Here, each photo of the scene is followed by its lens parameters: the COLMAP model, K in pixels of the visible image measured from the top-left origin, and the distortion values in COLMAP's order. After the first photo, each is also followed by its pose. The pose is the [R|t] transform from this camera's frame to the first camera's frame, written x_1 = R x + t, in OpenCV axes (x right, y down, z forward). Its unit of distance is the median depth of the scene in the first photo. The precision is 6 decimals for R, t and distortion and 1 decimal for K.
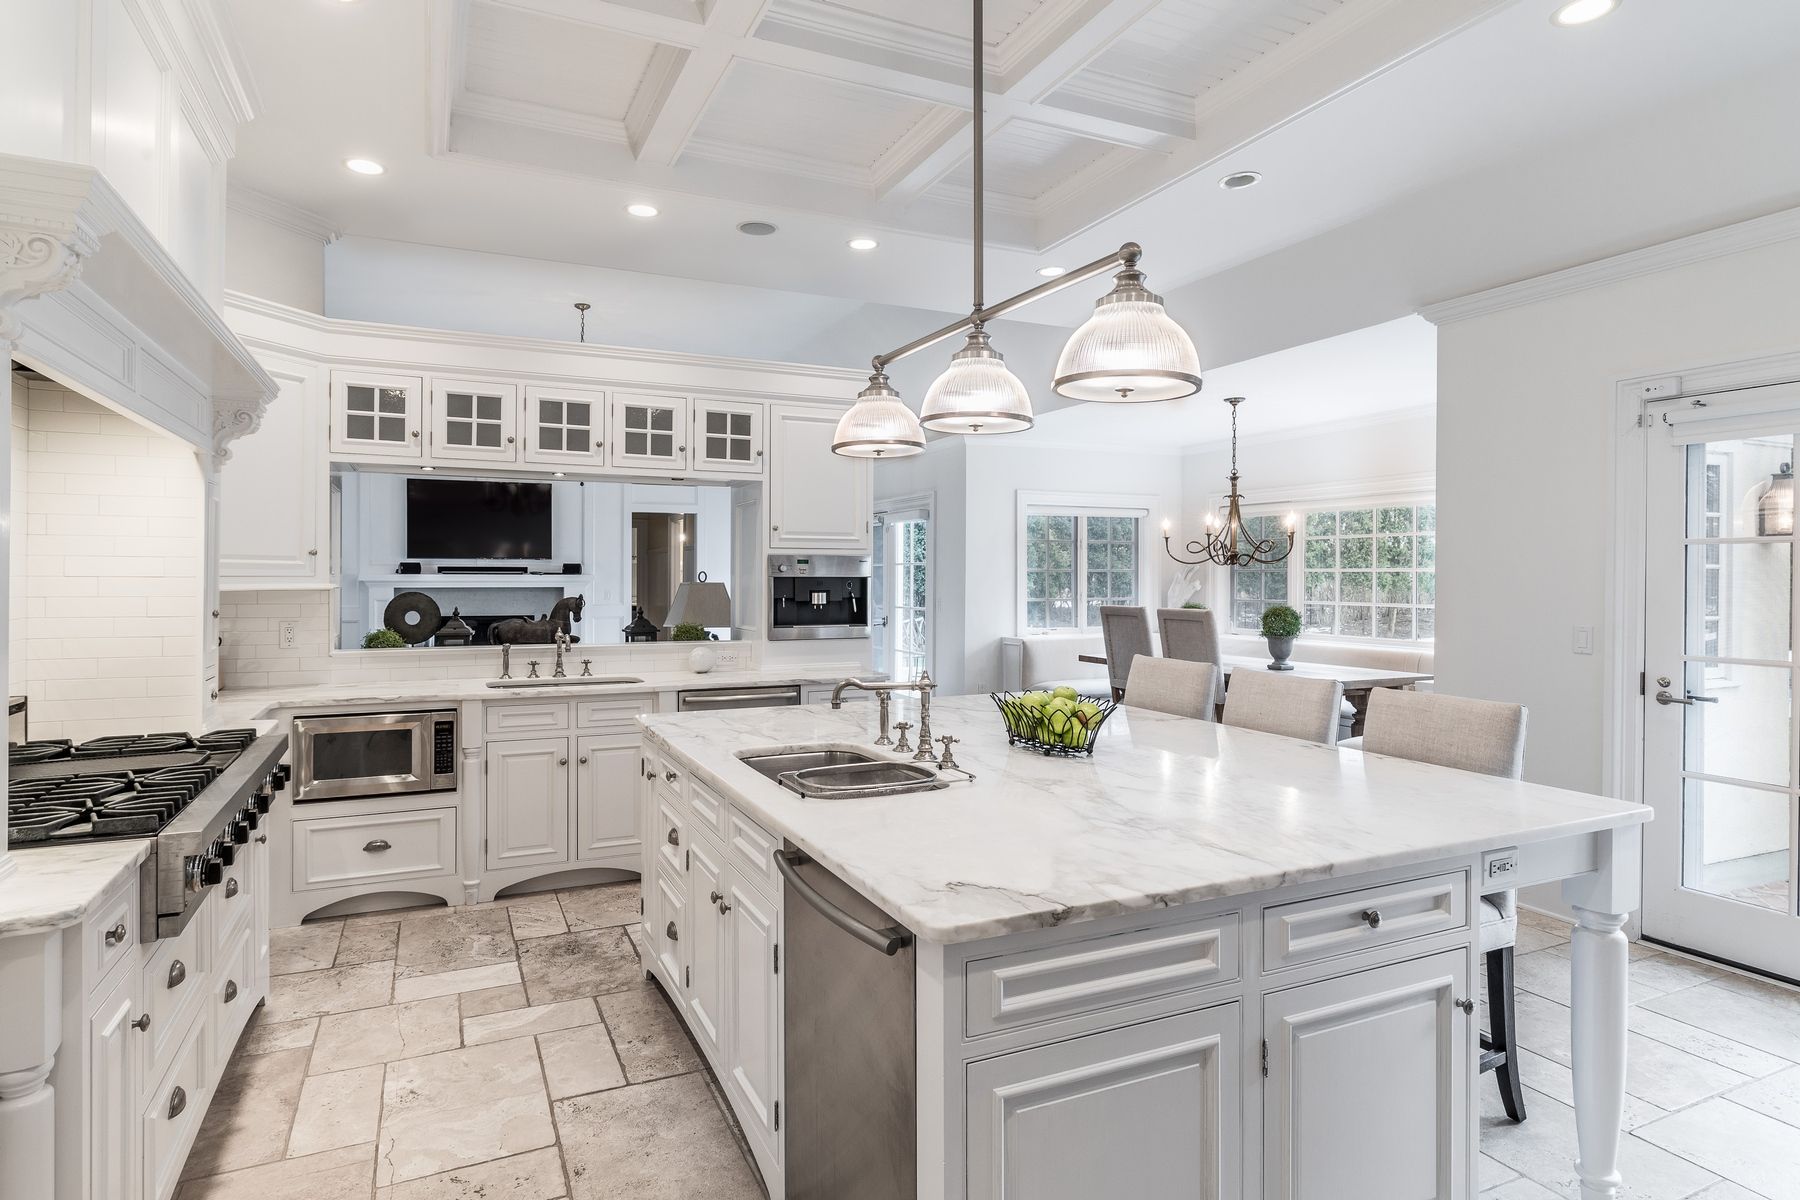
lens RADIAL K [[936.7, 0, 804.4], [0, 936.7, 580.5], [0, 0, 1]] dist [0.000709, 0.000407]
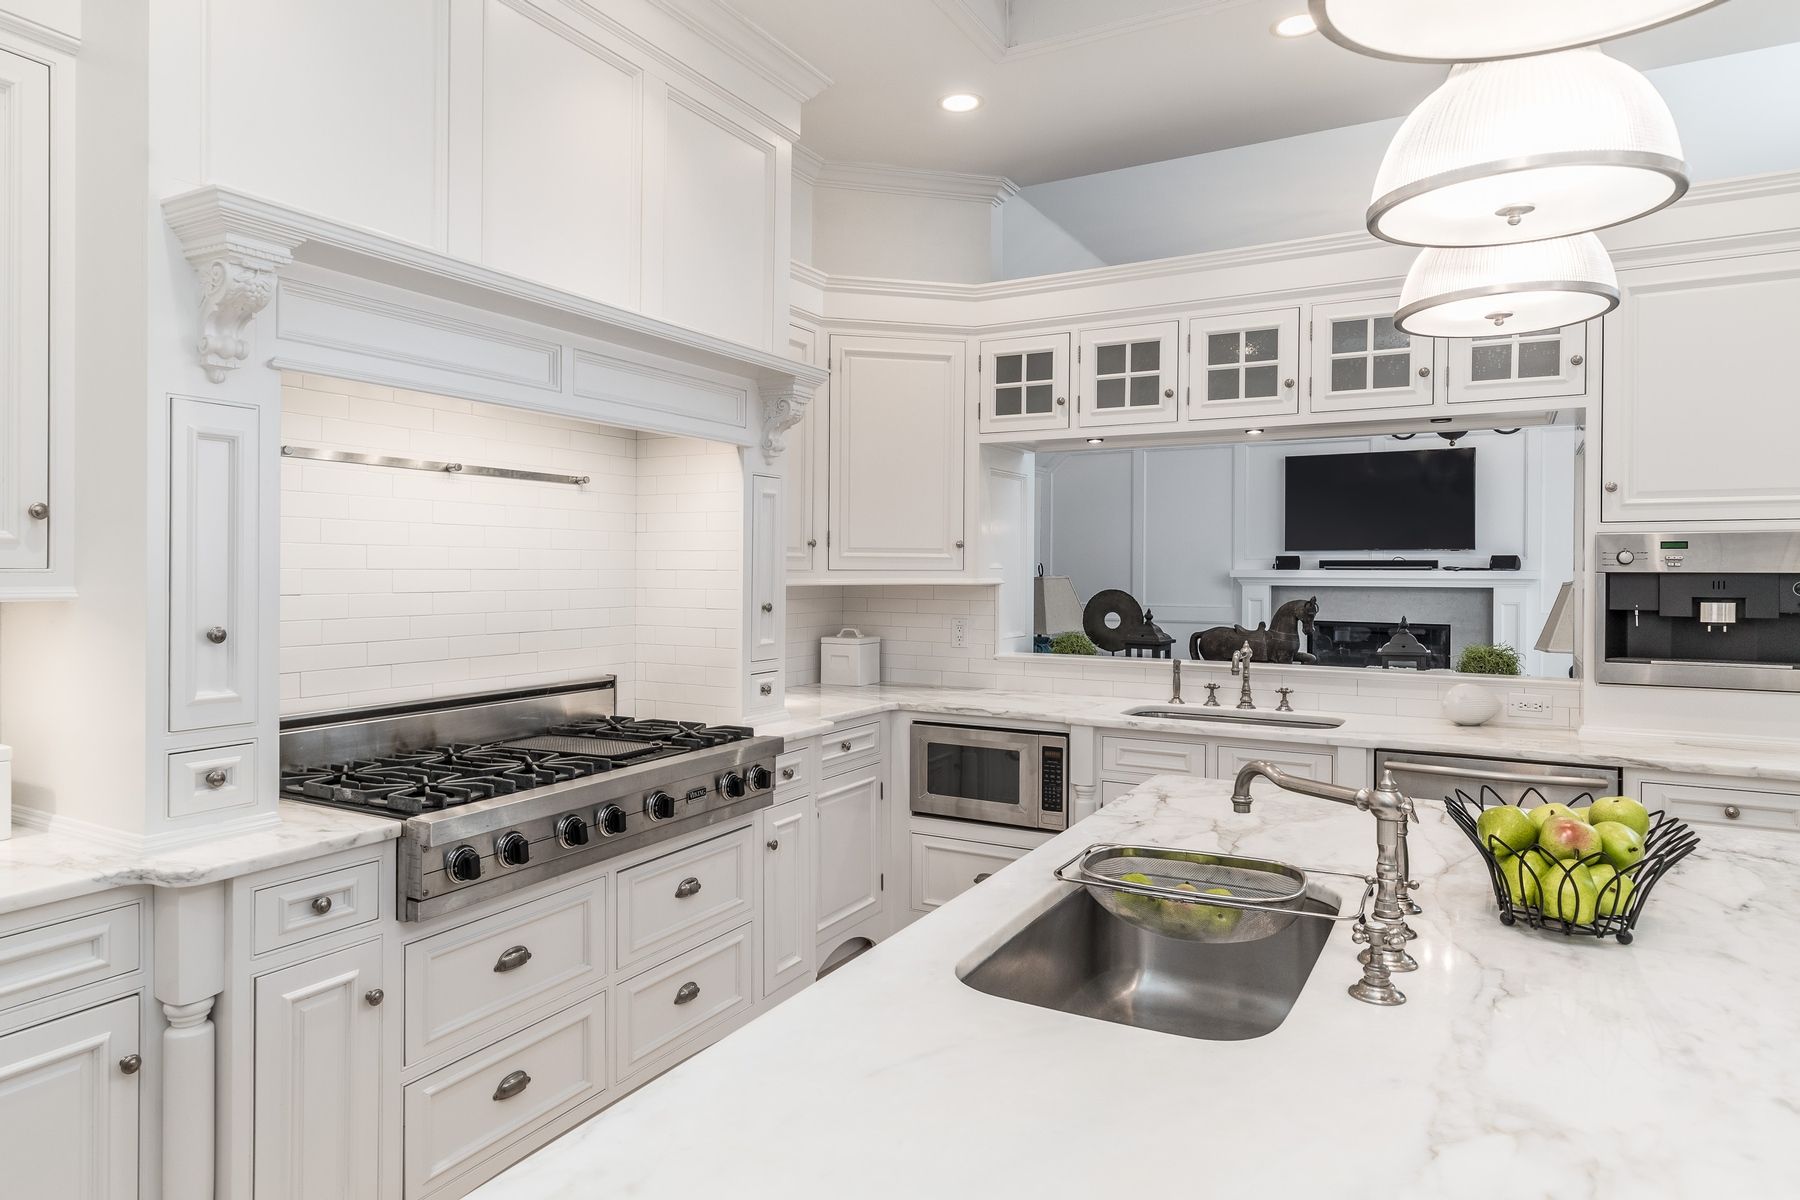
lens RADIAL K [[1054.9, 0, 898.3], [0, 1054.9, 573.9], [0, 0, 1]] dist [0.006819, 0.000685]
pose [[0.623781, 0.002675, -0.781594, 0.238159], [-0.005904, 0.999982, -0.001290, 0.000477], [0.781577, 0.005419, 0.623786, 0.302501]]
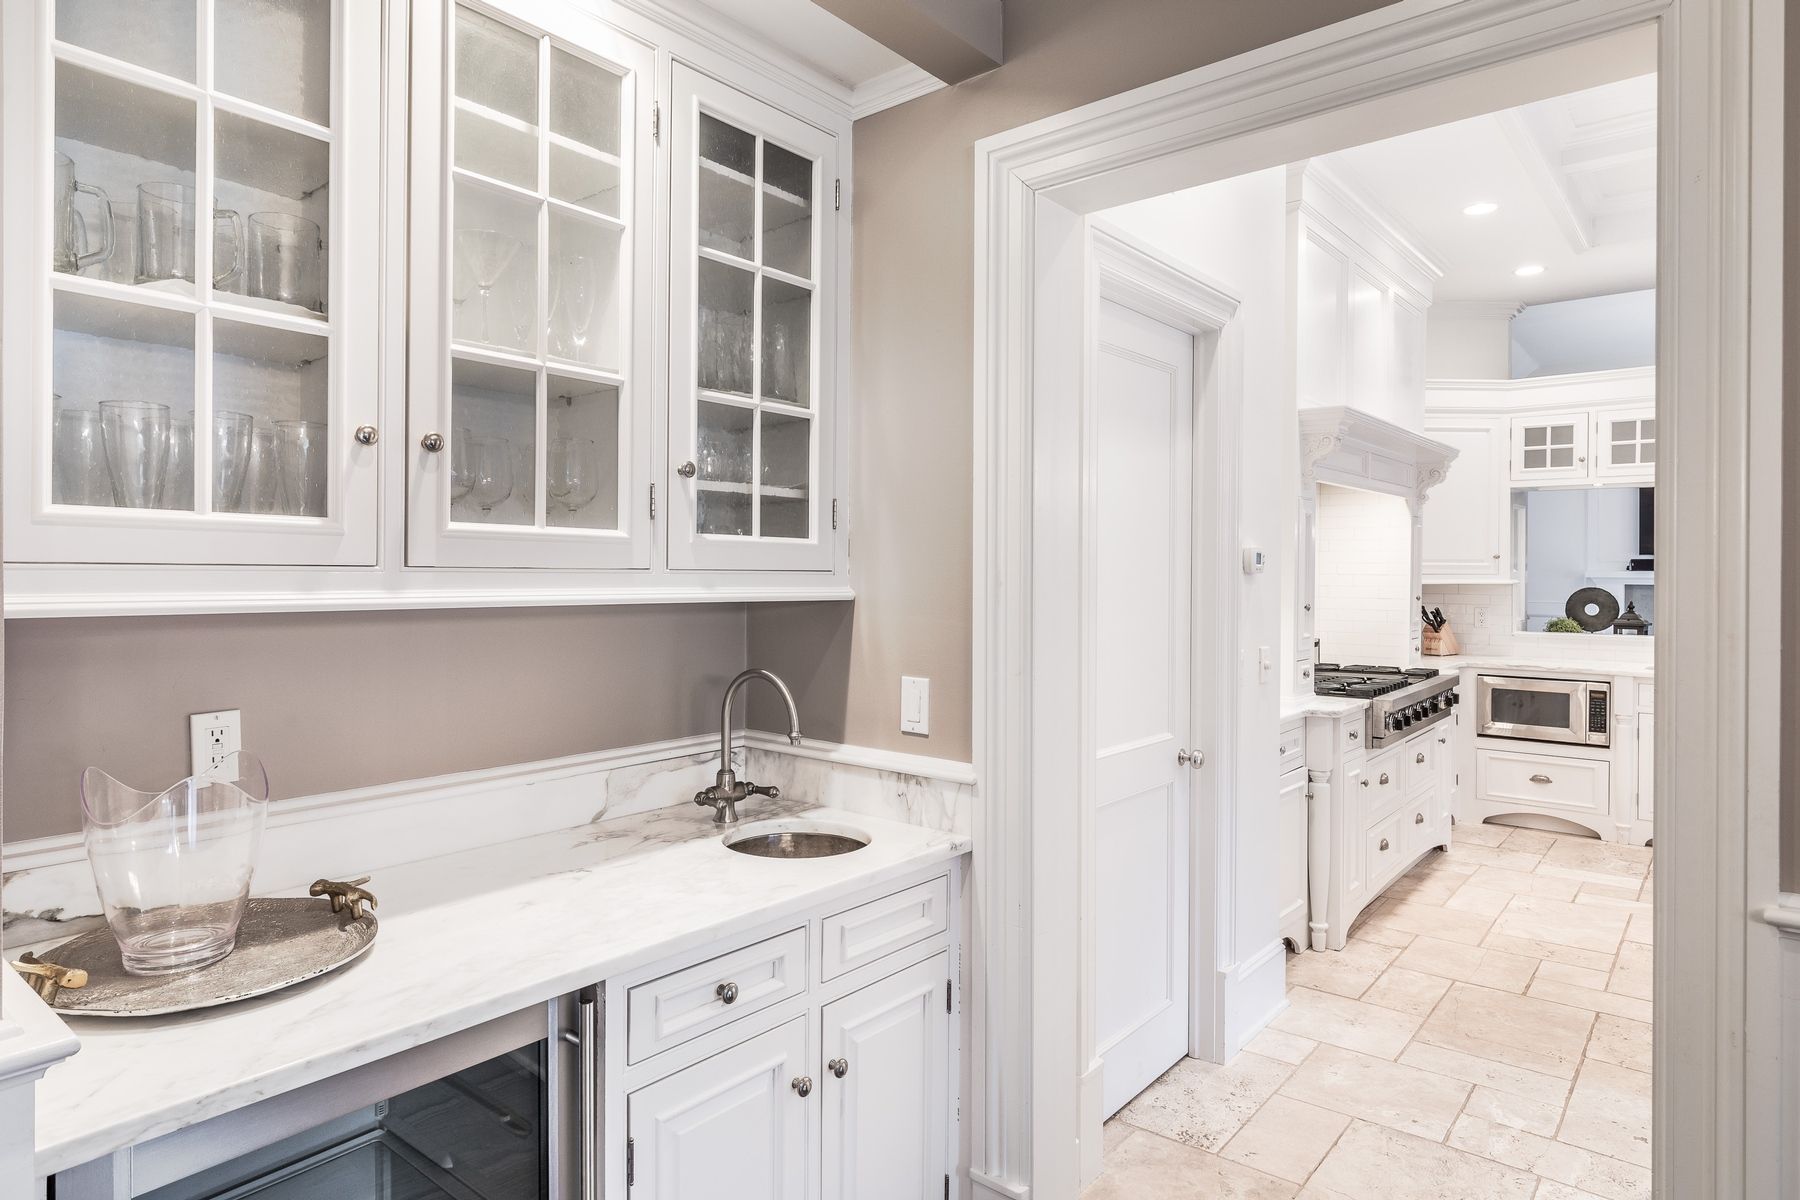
lens RADIAL K [[1009.3, 0, 897.3], [0, 1009.3, 573.2], [0, 0, 1]] dist [0.000561, 0.000718]
pose [[0.466051, 0.000640, -0.884758, 0.349469], [-0.003143, 0.999995, -0.000932, -0.001838], [0.884752, 0.003215, 0.466051, -0.427992]]
